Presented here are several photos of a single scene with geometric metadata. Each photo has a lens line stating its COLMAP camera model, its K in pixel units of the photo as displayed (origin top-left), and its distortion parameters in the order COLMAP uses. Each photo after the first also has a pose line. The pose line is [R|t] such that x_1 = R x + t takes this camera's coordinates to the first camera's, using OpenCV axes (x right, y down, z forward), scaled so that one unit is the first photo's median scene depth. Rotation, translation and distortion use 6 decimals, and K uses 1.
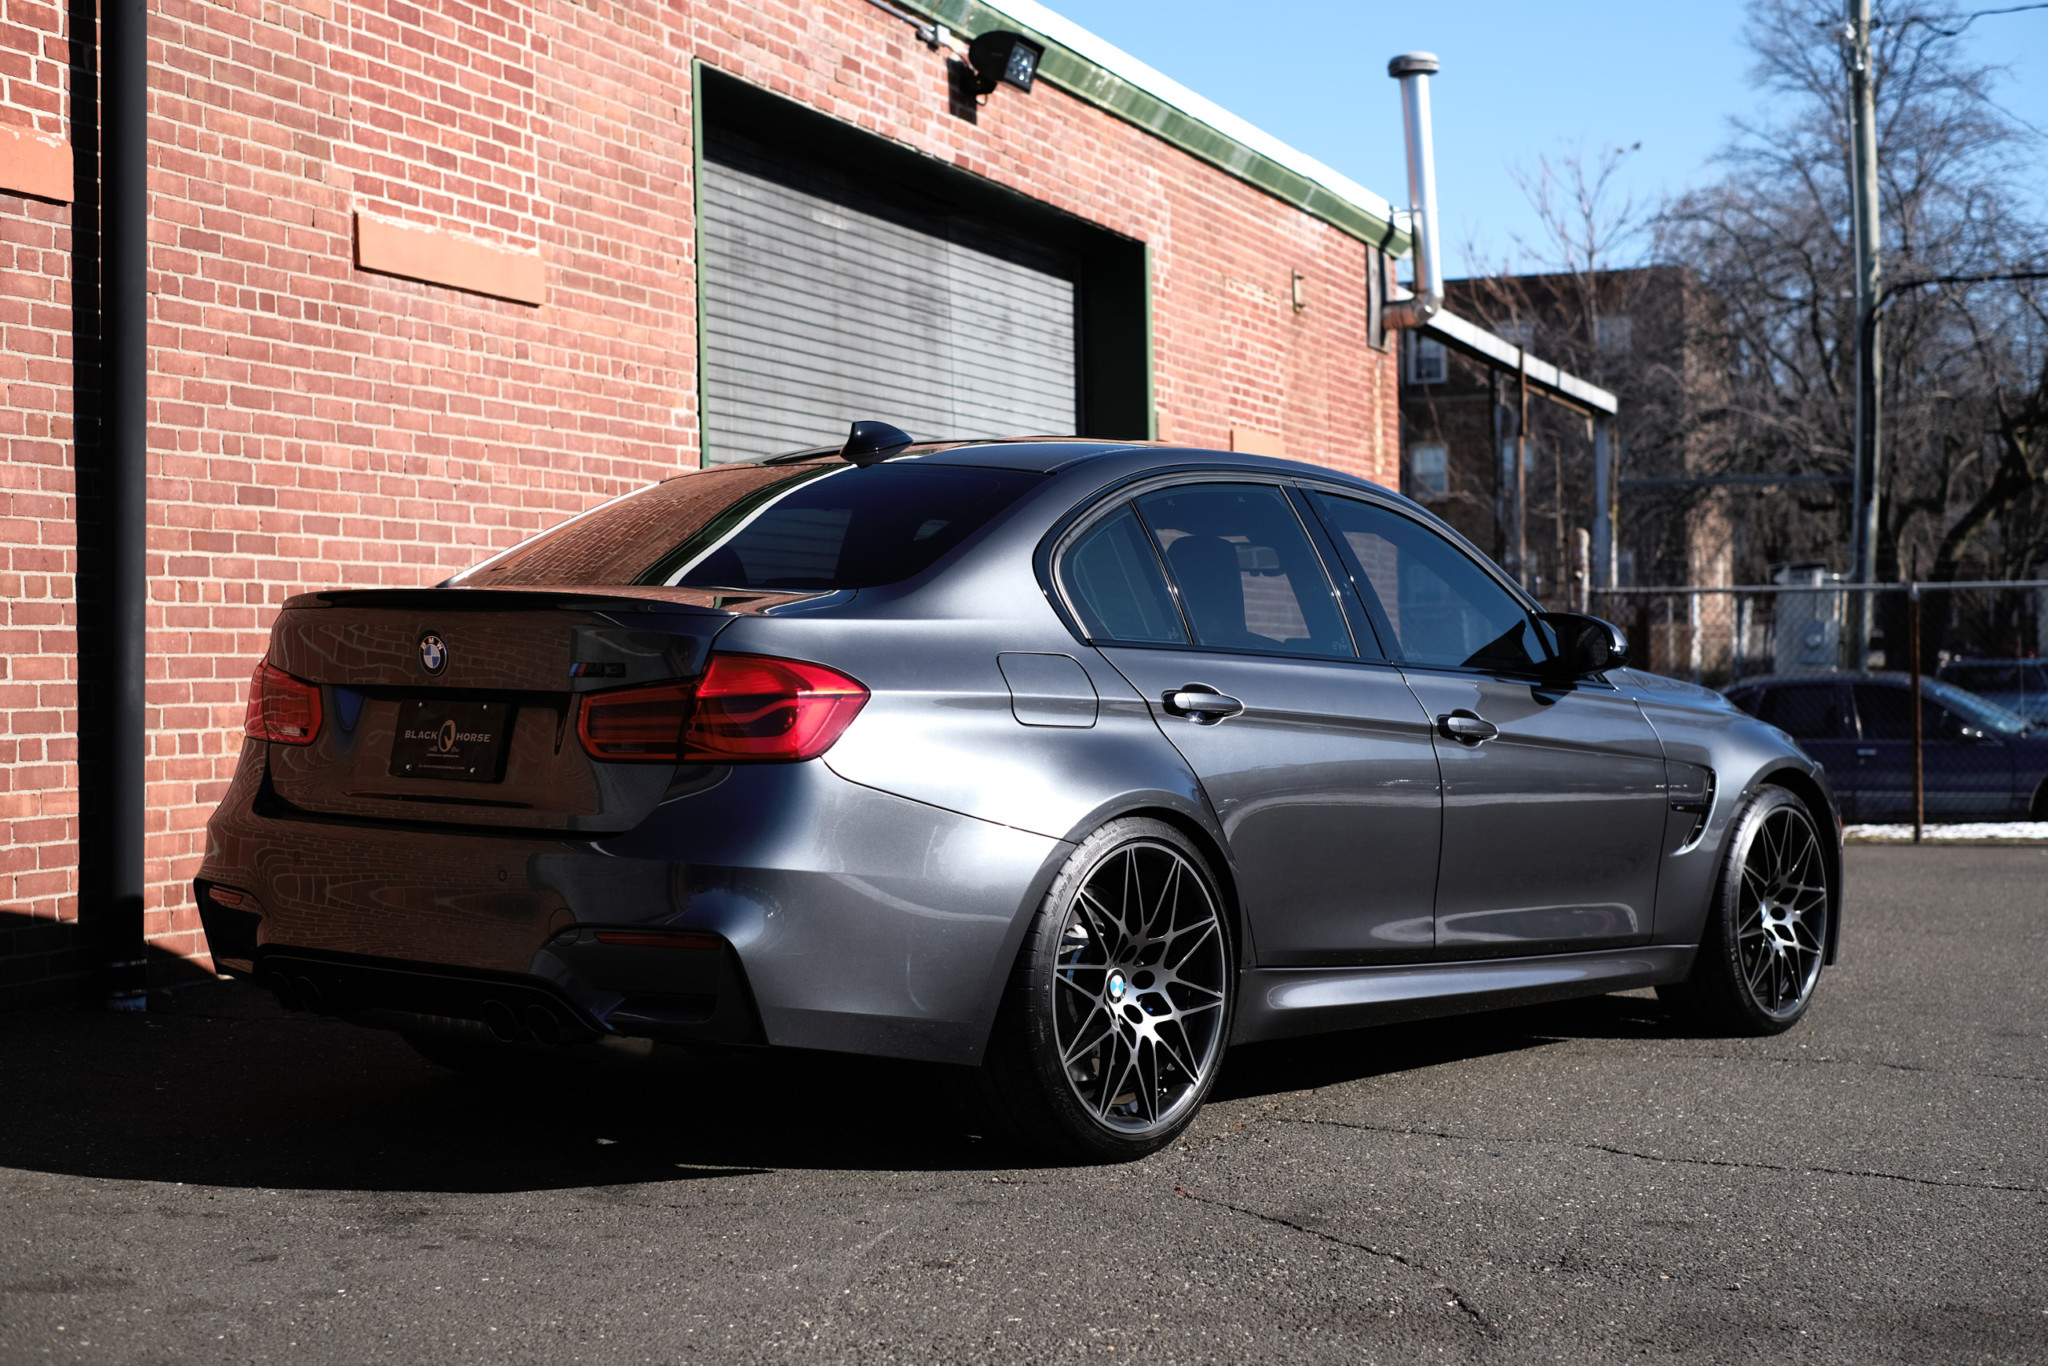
lens RADIAL K [[3157.3, 0, 1040.4], [0, 3157.3, 685.3], [0, 0, 1]] dist [-0.026308, 0.000000]
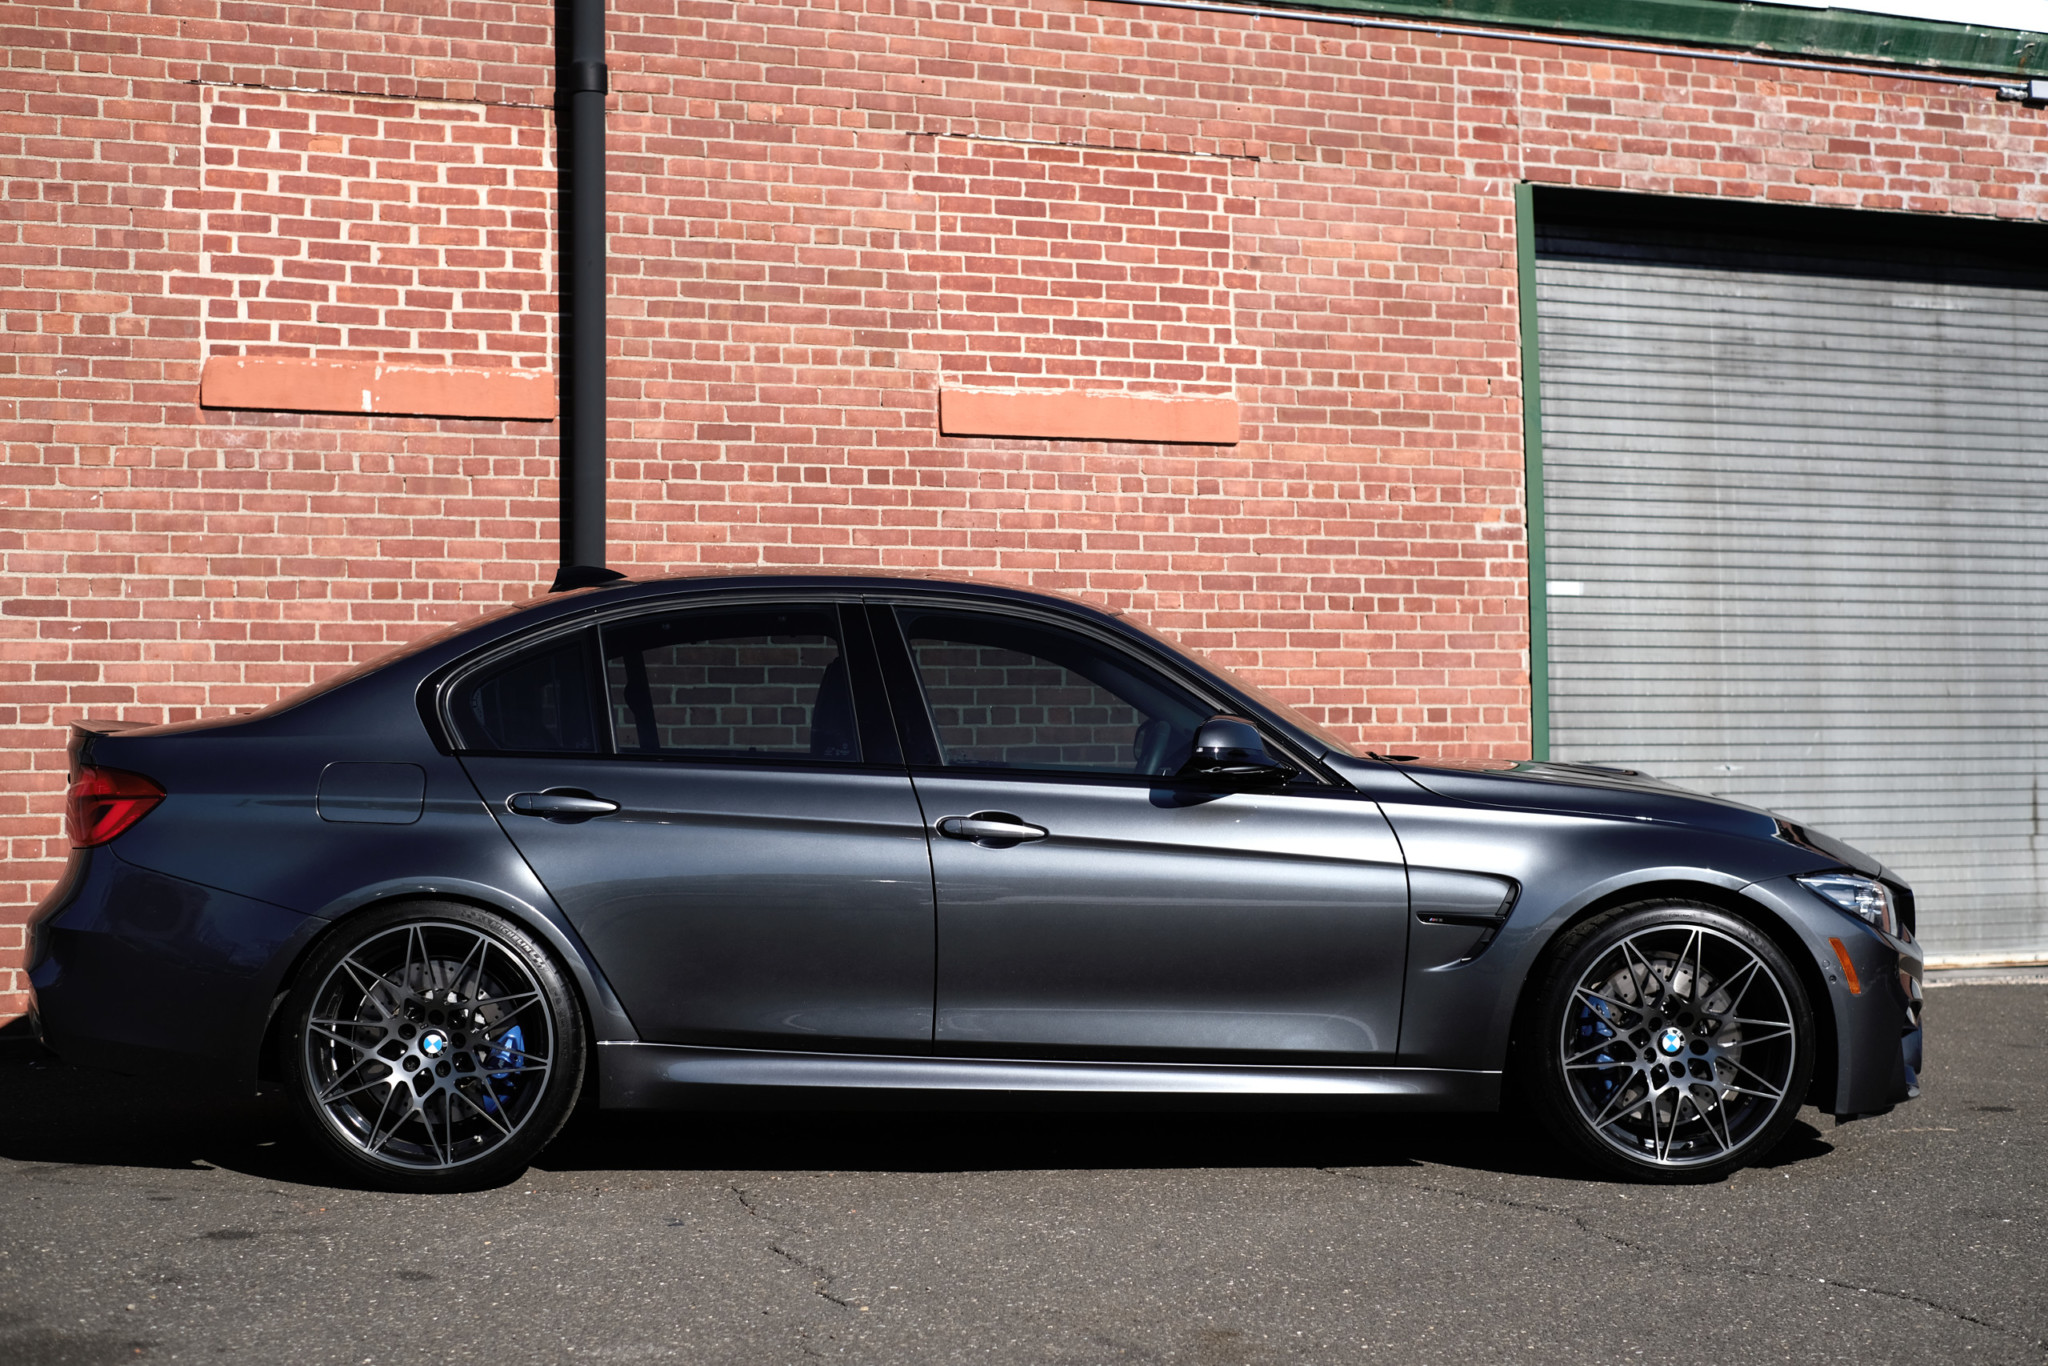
lens RADIAL K [[3157.3, 0, 1036.6], [0, 3157.3, 679.1], [0, 0, 1]] dist [-0.026308, 0.000000]
pose [[0.665607, -0.028629, -0.745753, 0.683254], [0.001739, 0.999321, -0.036811, 0.001842], [0.746300, 0.023204, 0.665205, 0.246452]]
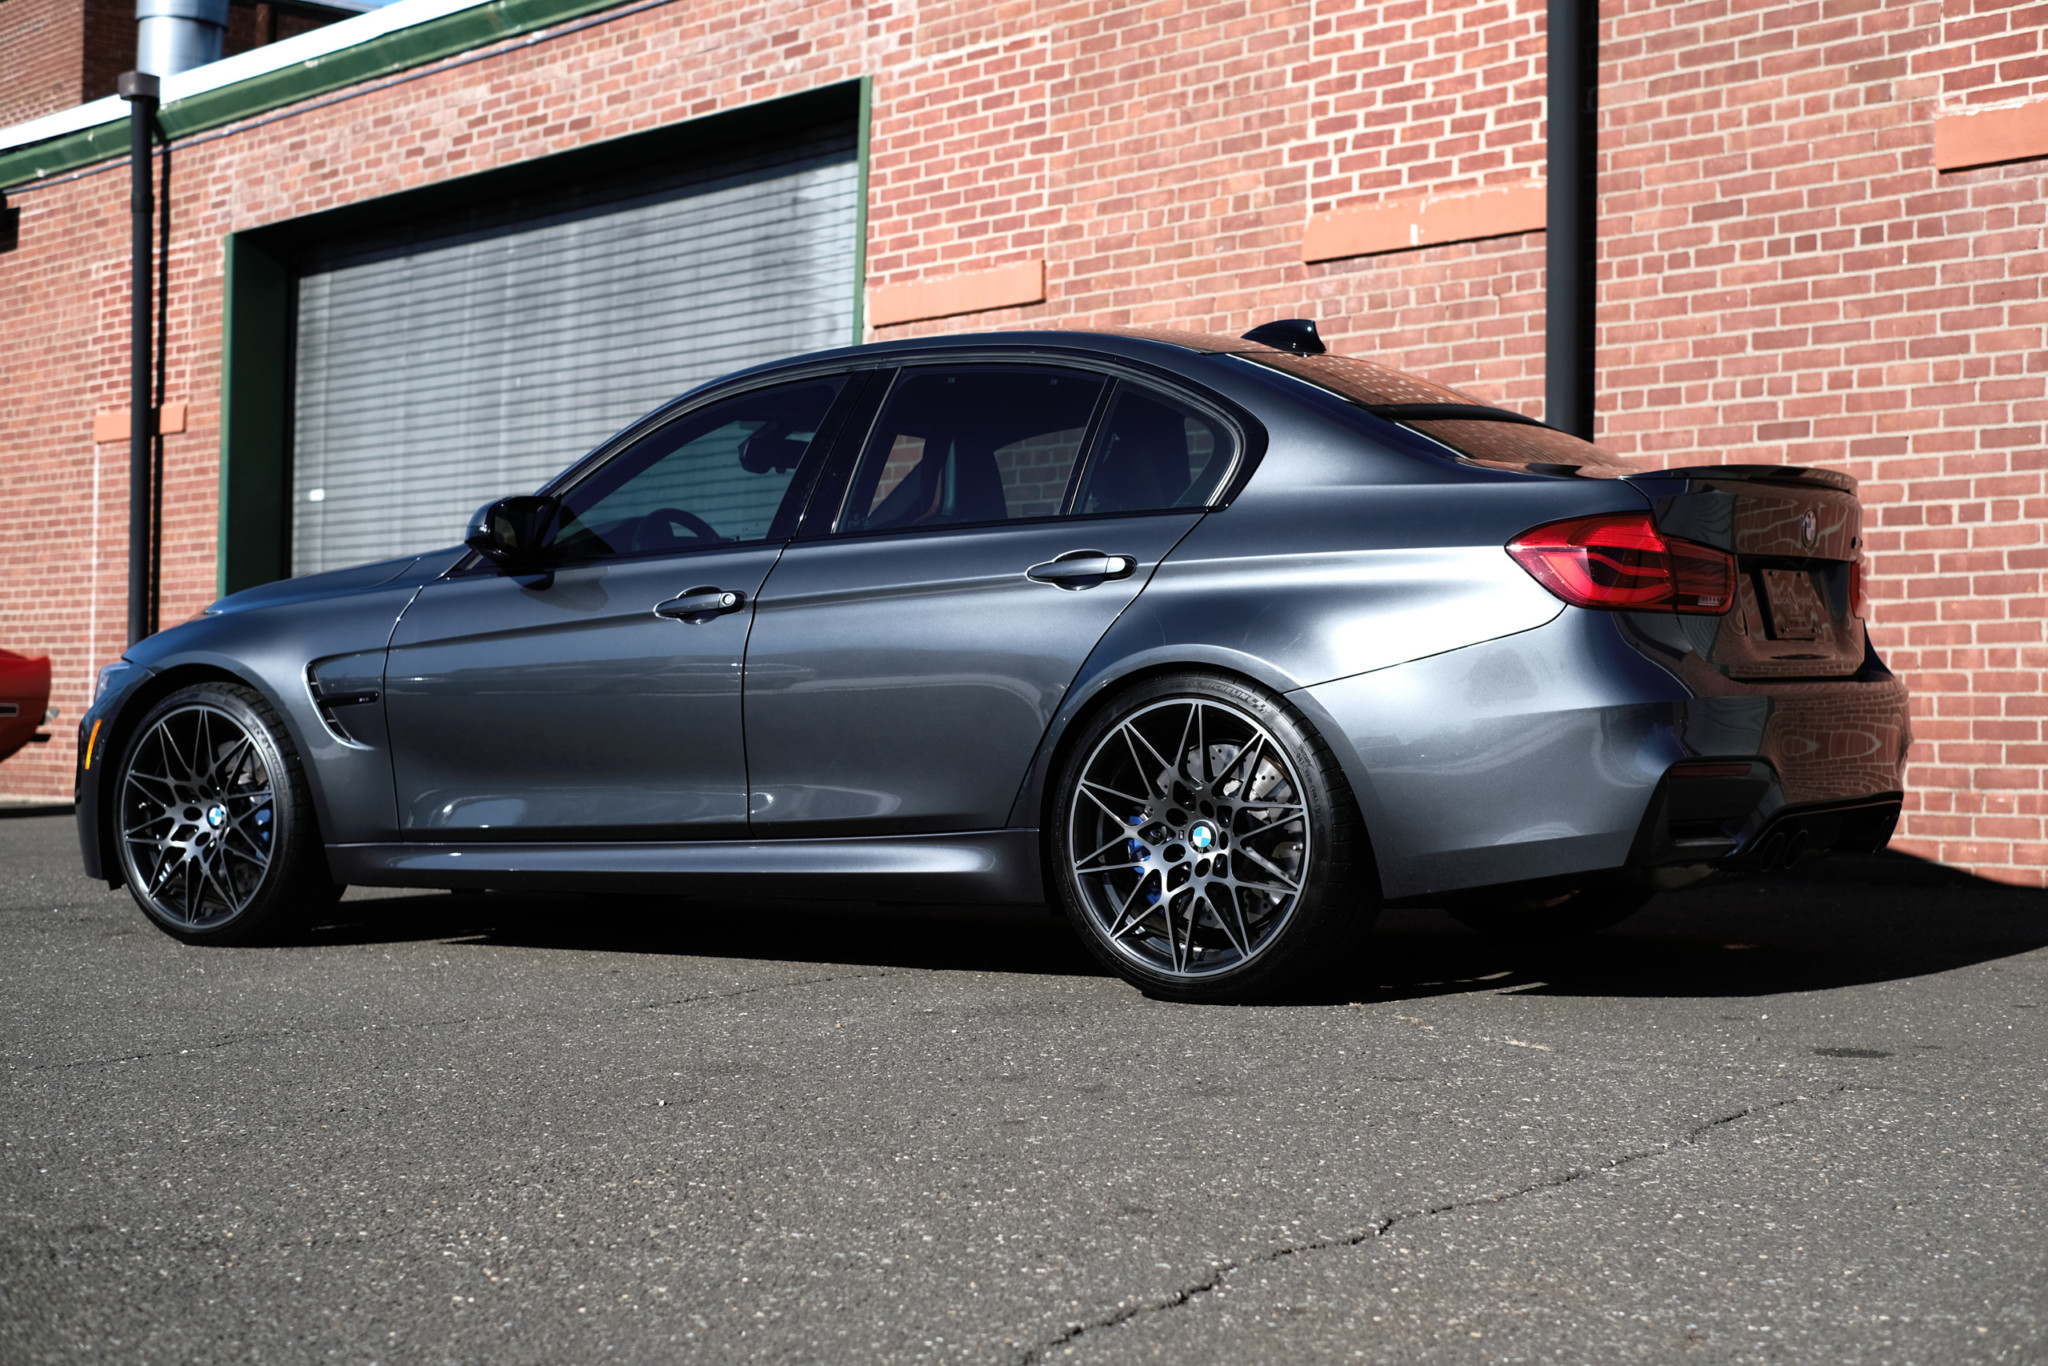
lens RADIAL K [[3157.3, 0, 1042.8], [0, 3157.3, 676.5], [0, 0, 1]] dist [-0.026308, 0.000000]
pose [[-0.493642, -0.012626, -0.869574, 0.754106], [-0.010745, 0.999907, -0.008419, 0.032562], [0.869599, 0.005188, -0.493731, 1.240770]]
